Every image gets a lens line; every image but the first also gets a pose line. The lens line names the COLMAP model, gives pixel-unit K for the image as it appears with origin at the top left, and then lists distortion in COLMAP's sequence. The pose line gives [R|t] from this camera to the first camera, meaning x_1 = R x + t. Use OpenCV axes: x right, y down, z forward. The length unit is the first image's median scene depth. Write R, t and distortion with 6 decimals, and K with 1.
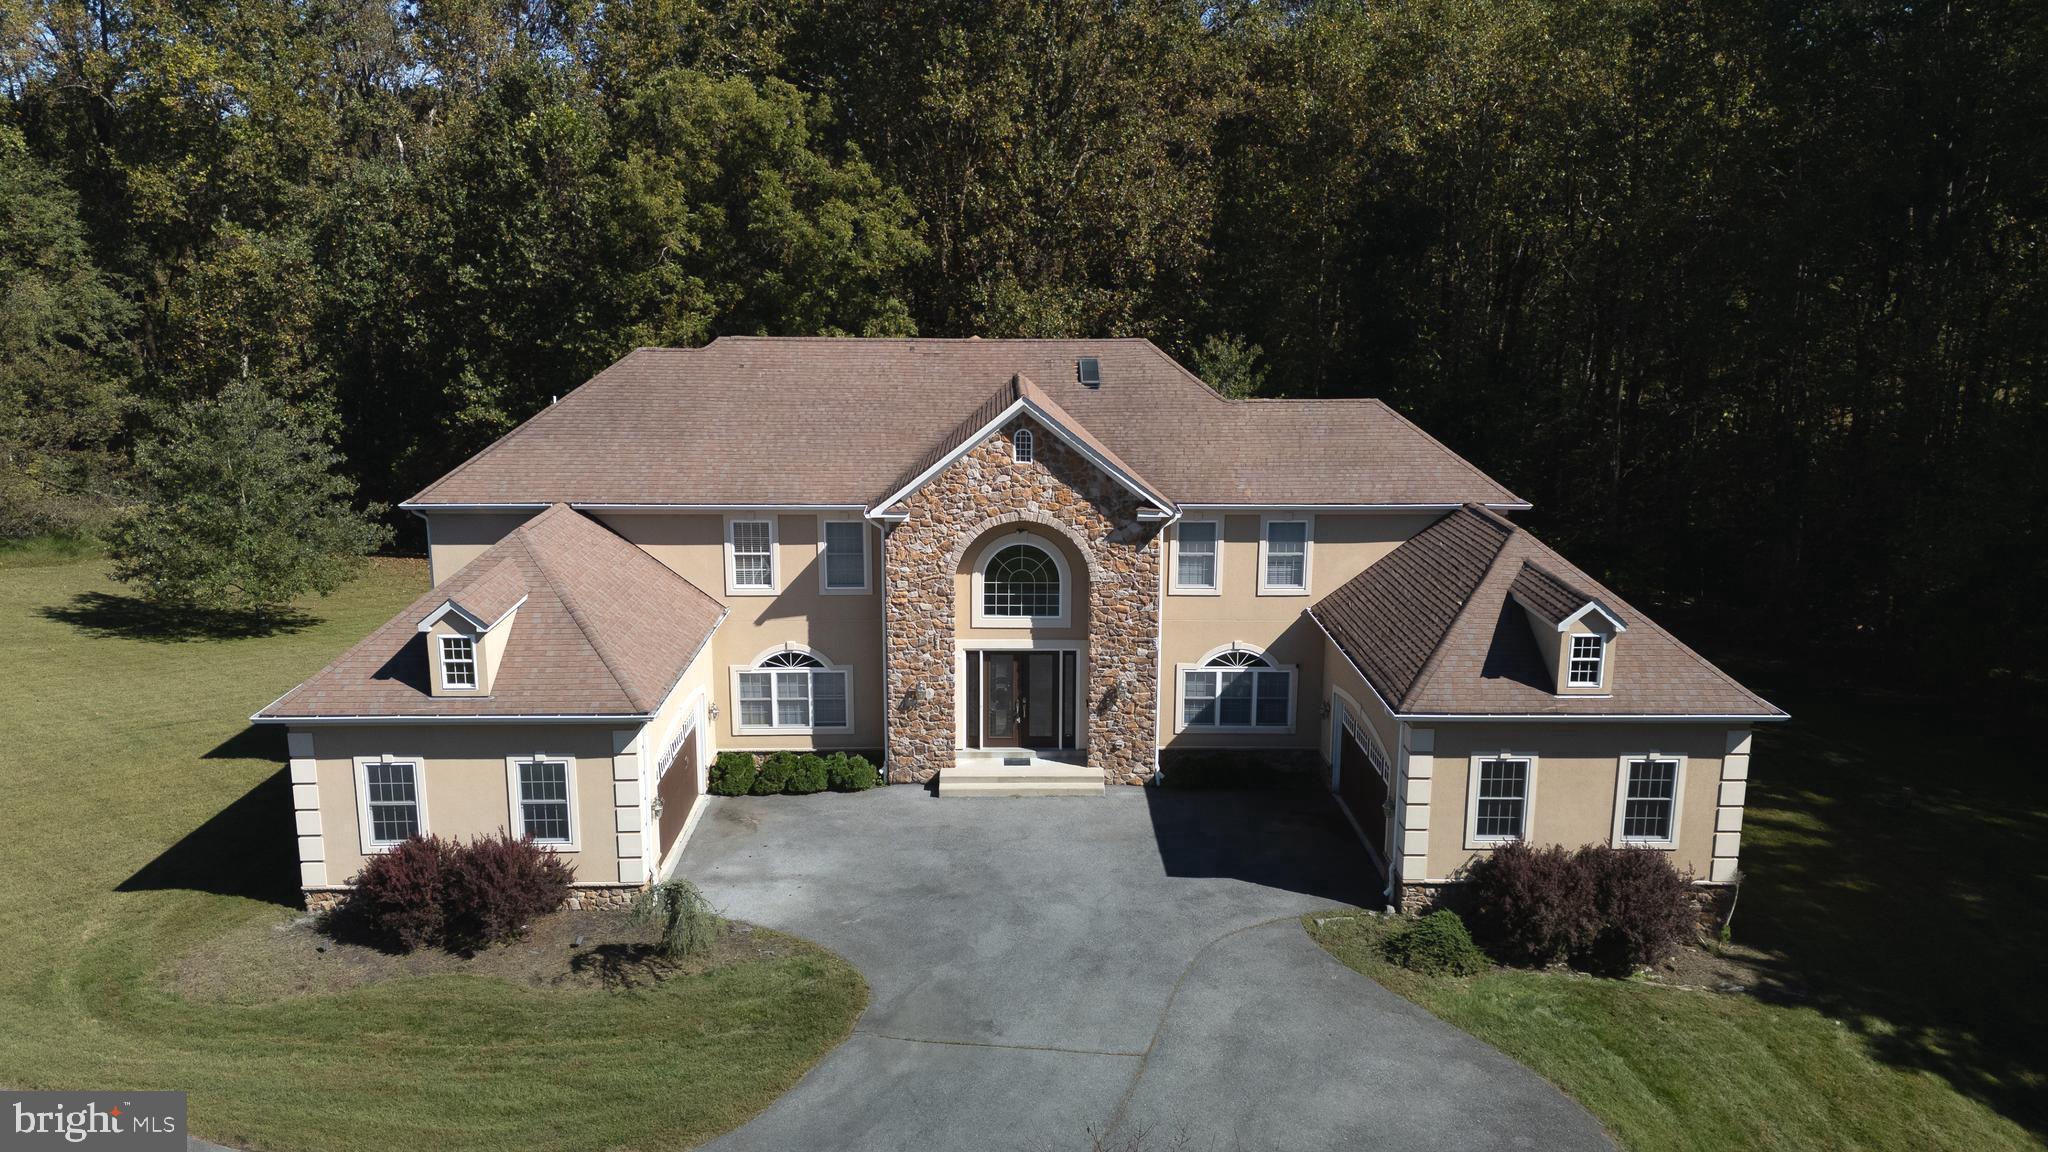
lens RADIAL K [[1505.9, 0, 1021.2], [0, 1505.9, 570.2], [0, 0, 1]] dist [0.033133, -0.015013]
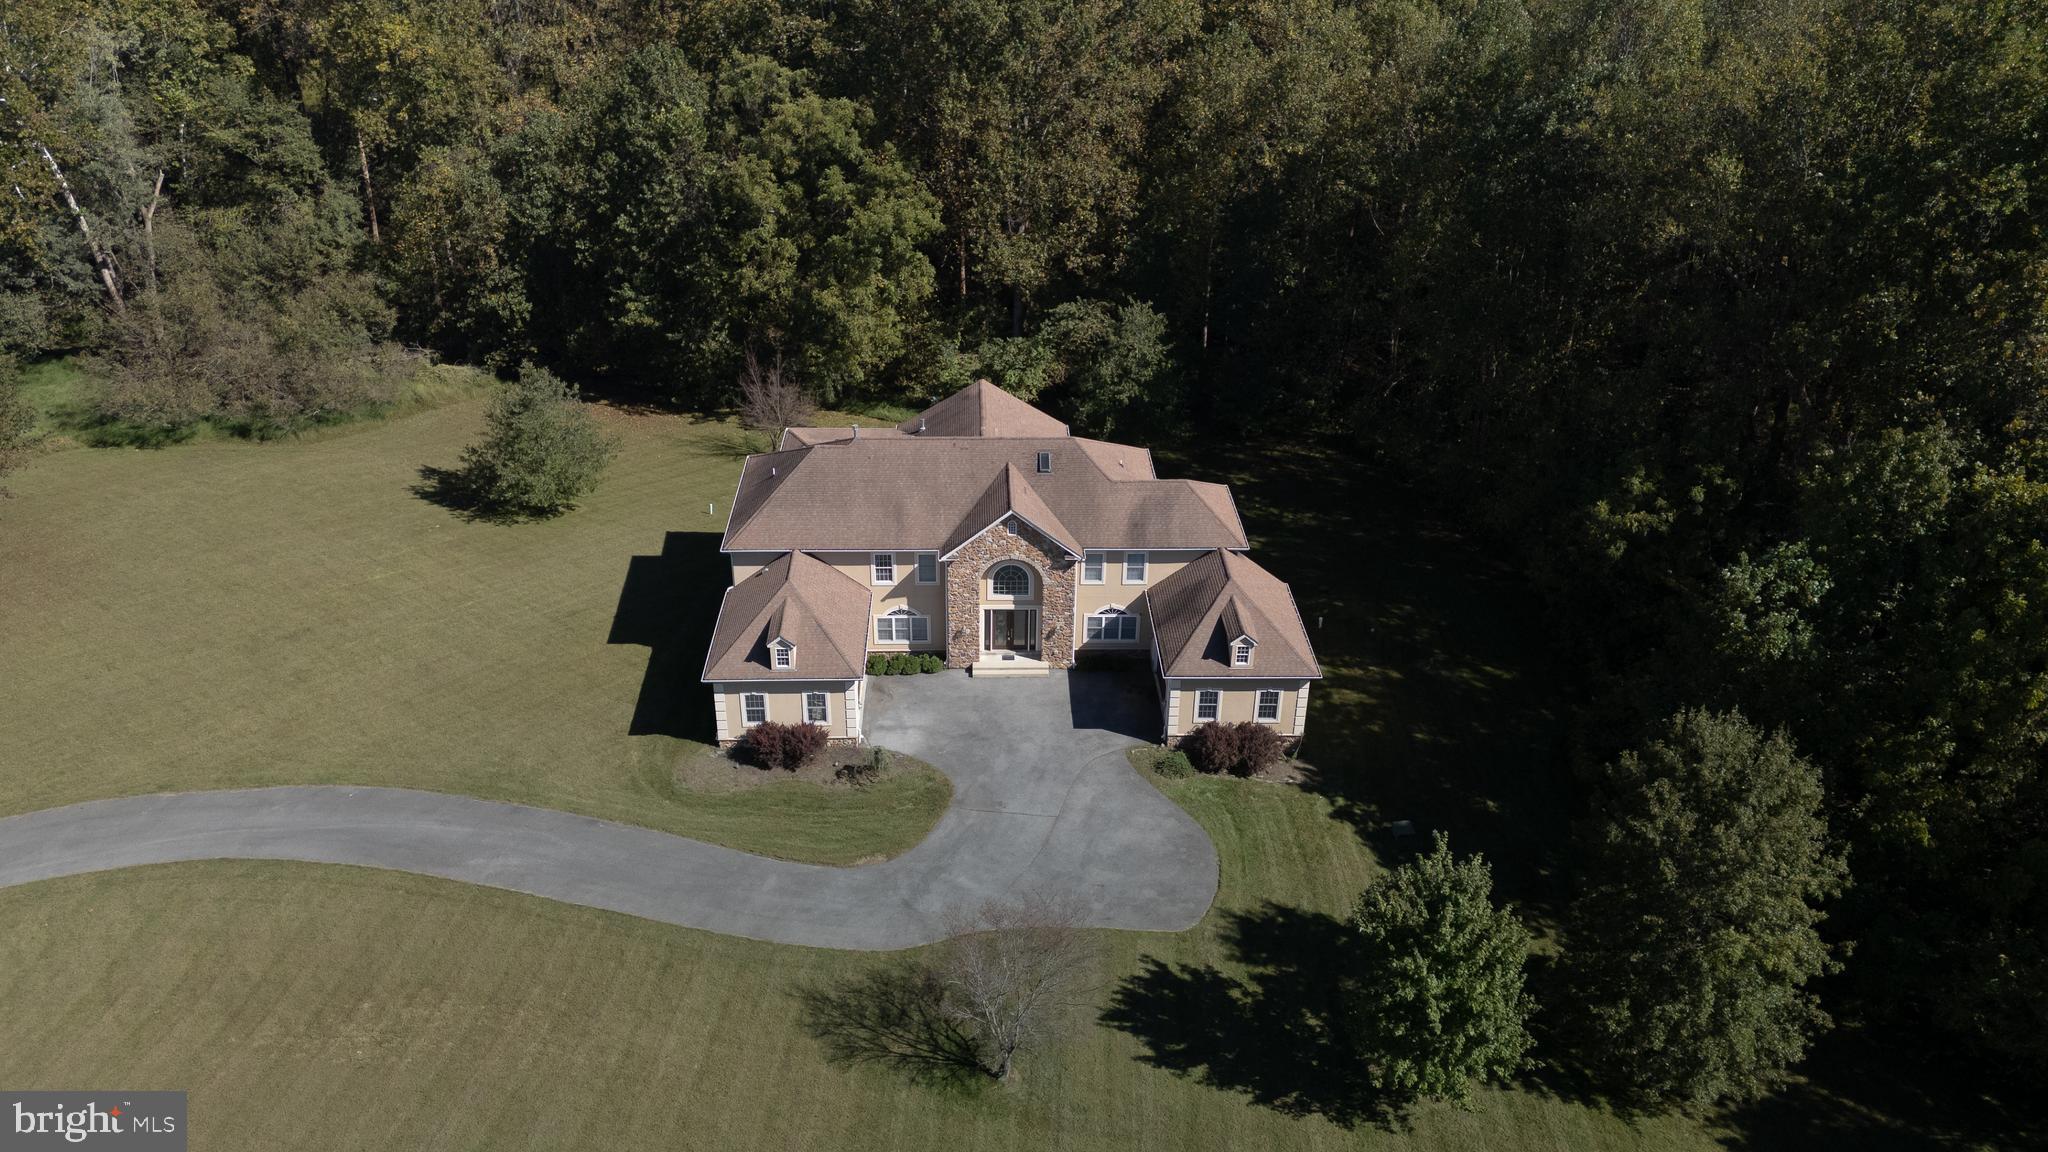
lens RADIAL K [[1505.9, 0, 1019.7], [0, 1505.9, 575.6], [0, 0, 1]] dist [0.033133, -0.015013]
pose [[0.999836, -0.000059, 0.018086, -0.026167], [-0.005133, 0.957949, 0.286892, -0.627269], [-0.017342, -0.286938, 0.957792, -1.064922]]
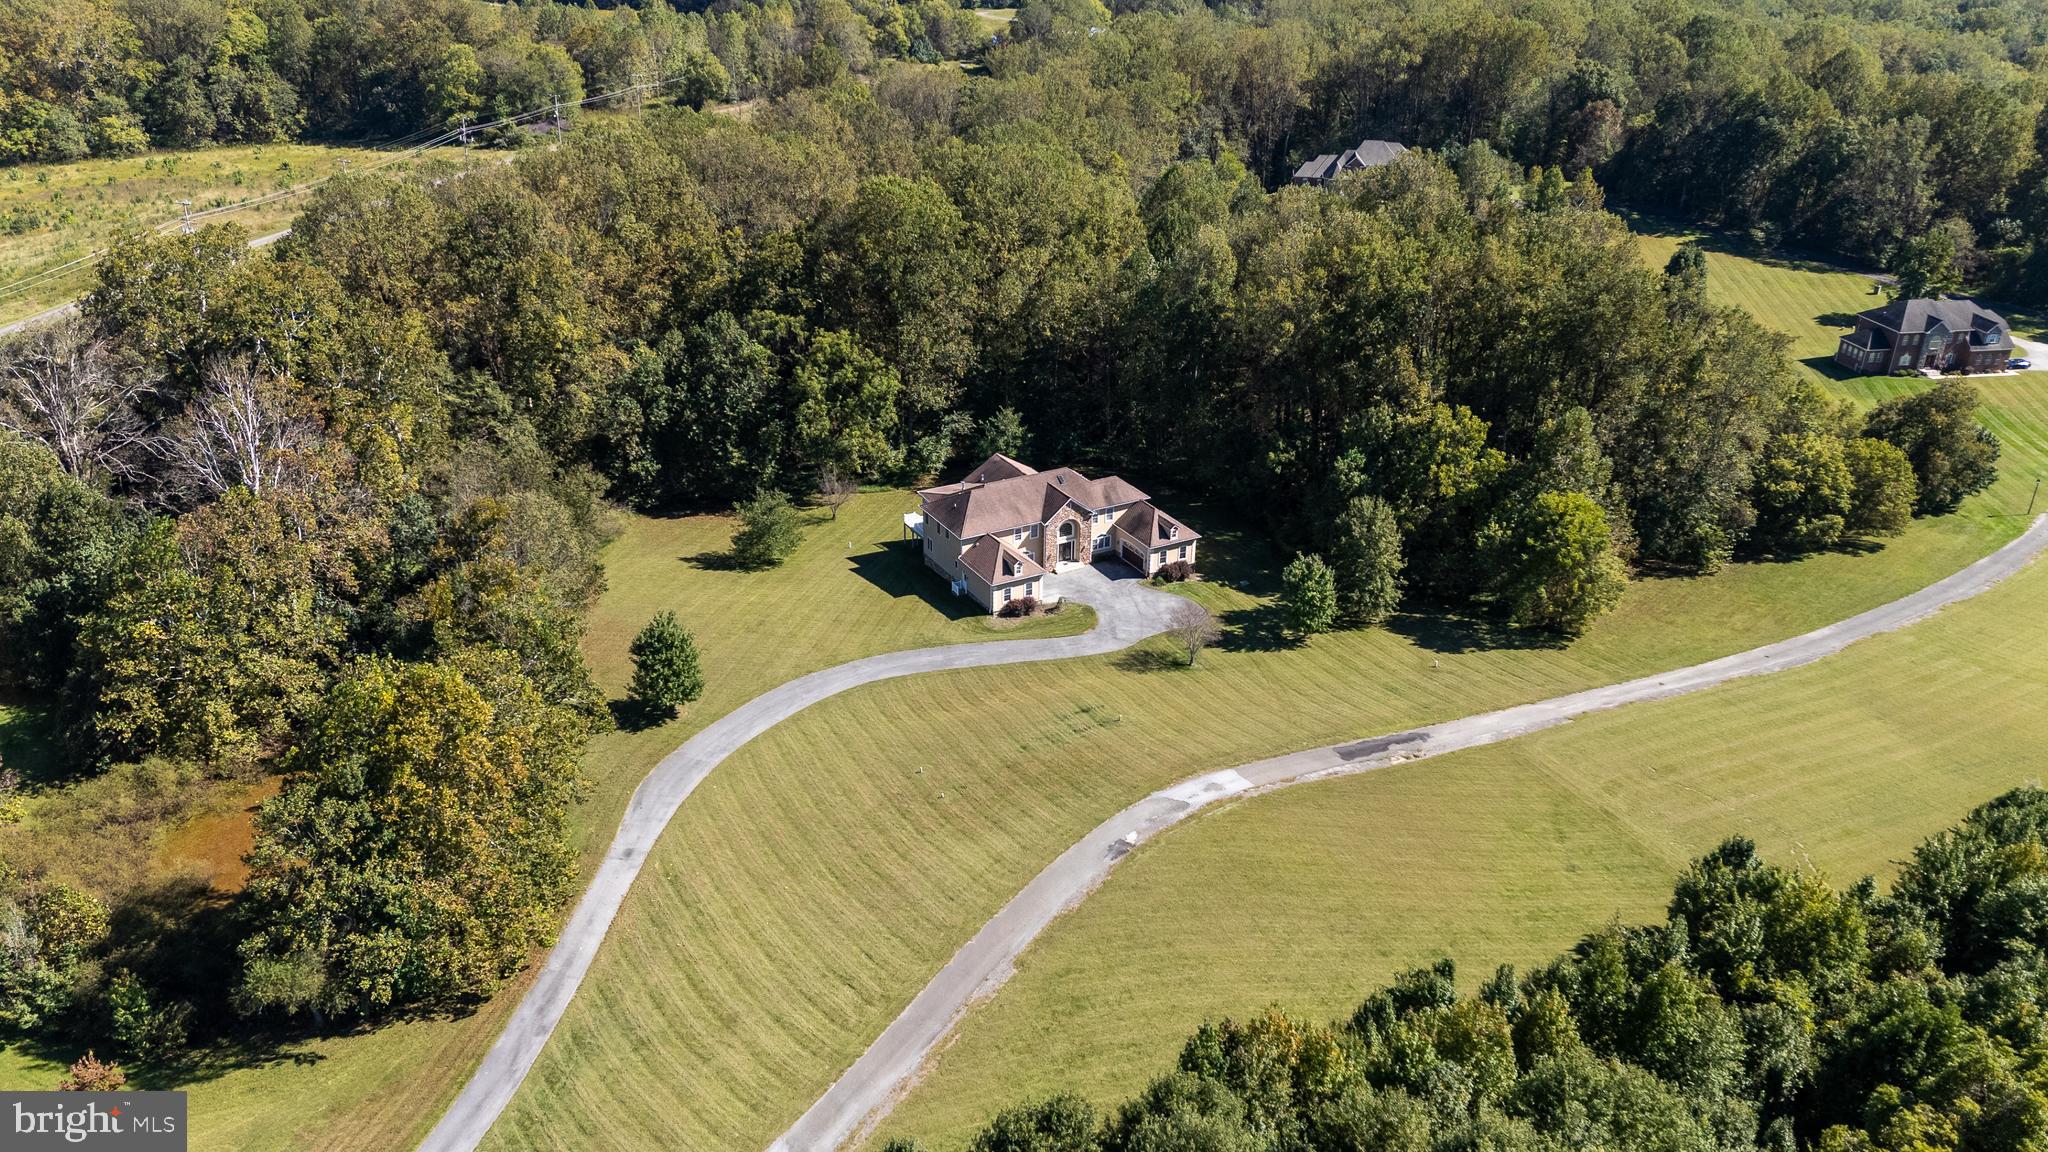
lens RADIAL K [[1505.9, 0, 1028.9], [0, 1505.9, 574.9], [0, 0, 1]] dist [0.033133, -0.015013]
pose [[0.879559, -0.203069, 0.430278, -2.378741], [0.095565, 0.961315, 0.258341, -1.197410], [-0.466094, -0.186107, 0.864940, -3.435536]]
